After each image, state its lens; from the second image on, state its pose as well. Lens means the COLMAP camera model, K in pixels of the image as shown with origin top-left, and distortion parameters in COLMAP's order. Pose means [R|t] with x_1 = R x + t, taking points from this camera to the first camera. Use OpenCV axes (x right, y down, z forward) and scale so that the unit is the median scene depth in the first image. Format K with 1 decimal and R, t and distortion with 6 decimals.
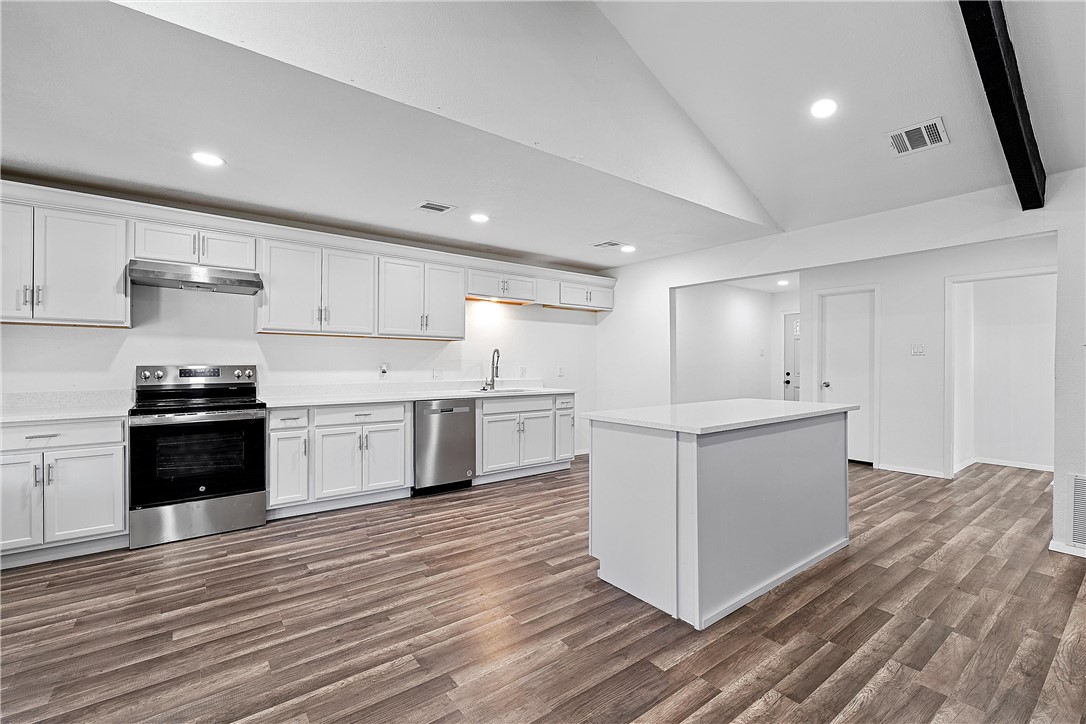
lens RADIAL K [[433.1, 0, 543.0], [0, 433.1, 362.0], [0, 0, 1]] dist [0.003082, 0.000392]
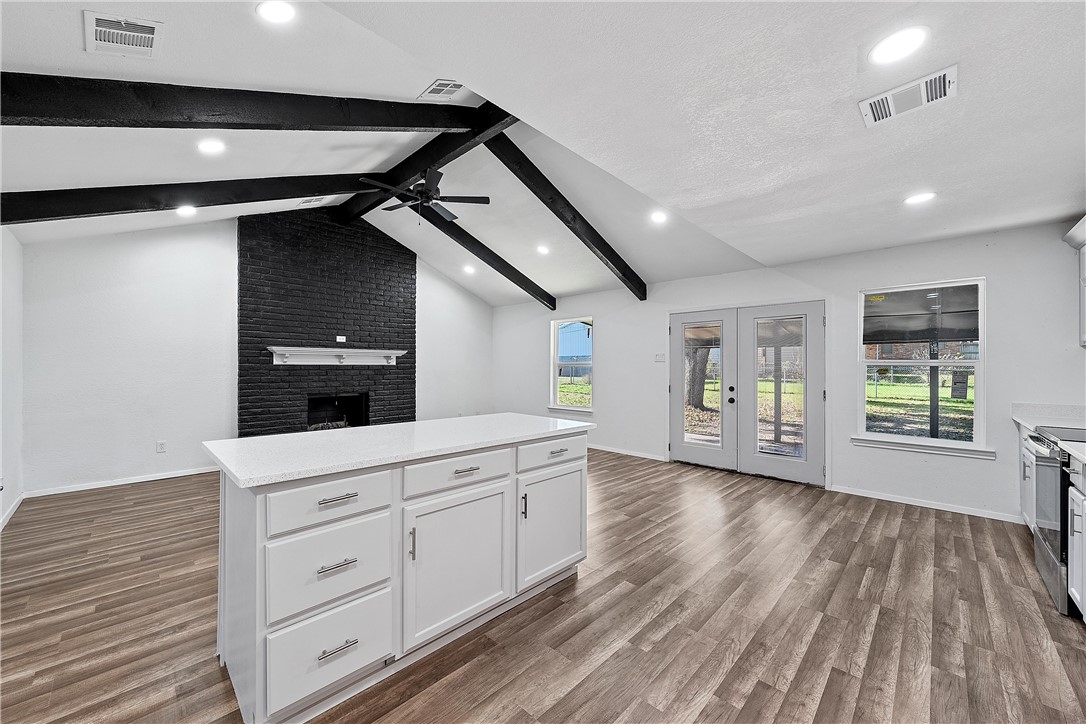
lens RADIAL K [[417.4, 0, 543.0], [0, 417.4, 362.0], [0, 0, 1]] dist [-0.001239, 0.000021]
pose [[-0.985080, -0.010216, -0.171796, 0.313710], [-0.008686, 0.999916, -0.009653, -0.017165], [0.171880, -0.008017, -0.985085, 1.598887]]
